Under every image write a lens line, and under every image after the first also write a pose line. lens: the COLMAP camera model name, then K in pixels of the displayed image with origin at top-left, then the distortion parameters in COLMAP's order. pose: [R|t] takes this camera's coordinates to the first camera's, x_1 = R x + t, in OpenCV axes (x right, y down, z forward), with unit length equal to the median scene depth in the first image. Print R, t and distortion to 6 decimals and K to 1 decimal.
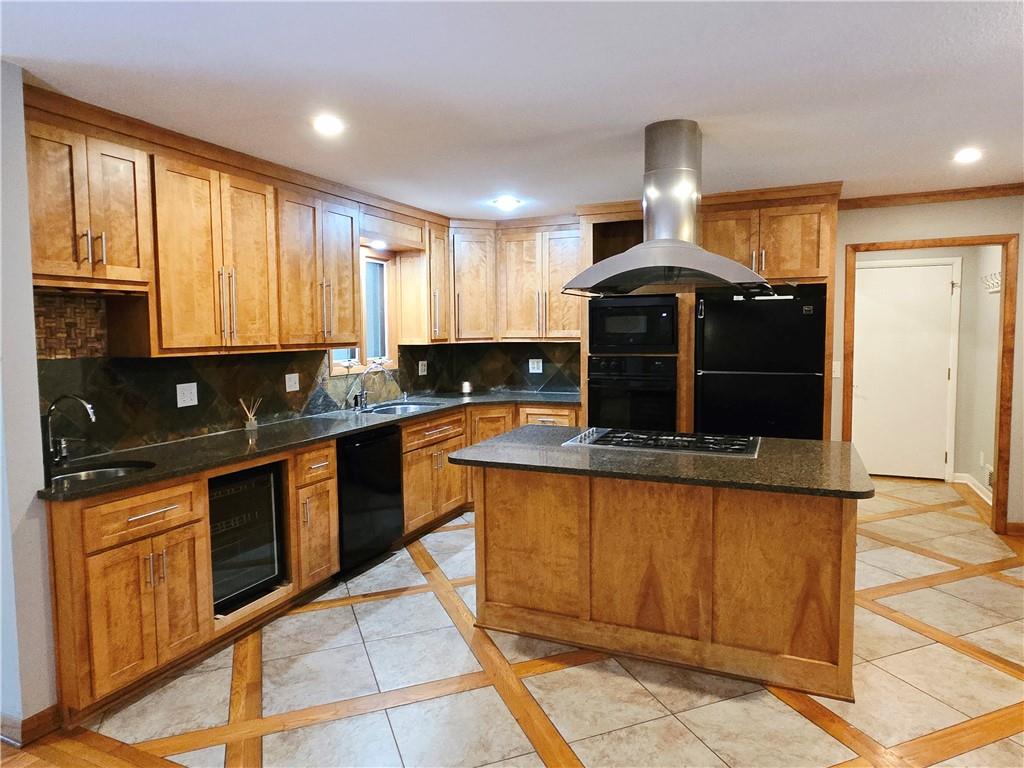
lens RADIAL K [[641.9, 0, 516.1], [0, 641.9, 373.3], [0, 0, 1]] dist [-0.000071, 0.000602]
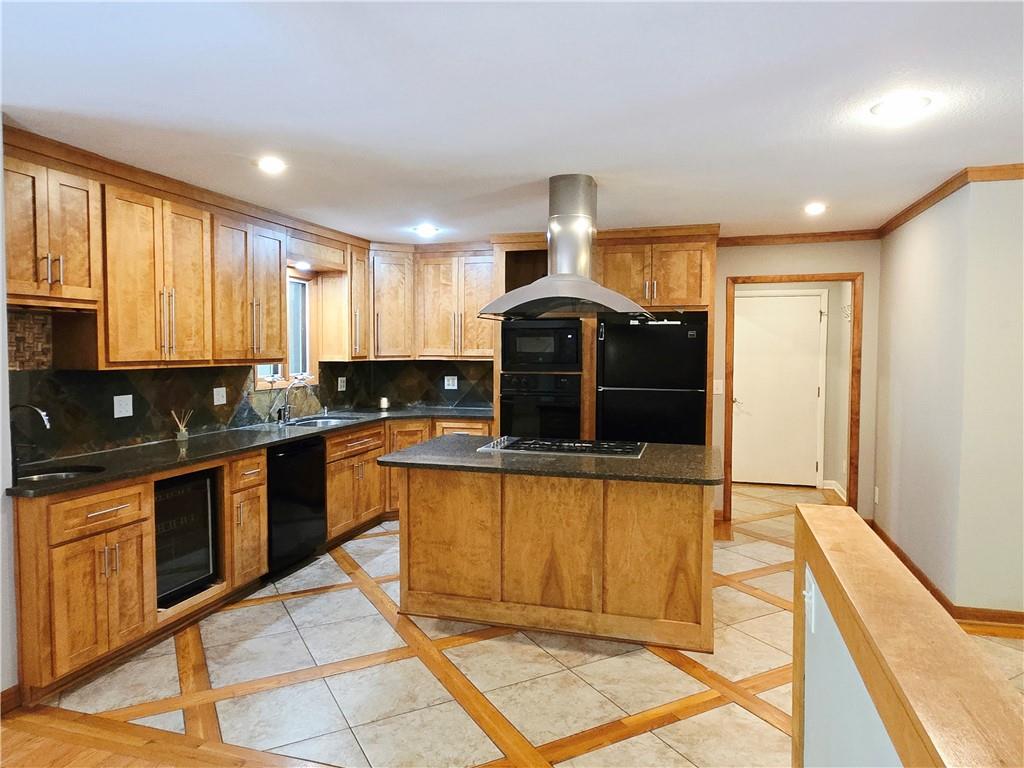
lens RADIAL K [[670.2, 0, 507.4], [0, 670.2, 379.7], [0, 0, 1]] dist [-0.000067, 0.000458]
pose [[0.992646, 0.006685, 0.120871, -0.020237], [-0.004201, 0.999775, -0.020796, 0.011512], [-0.120983, 0.020135, 0.992450, -0.193578]]
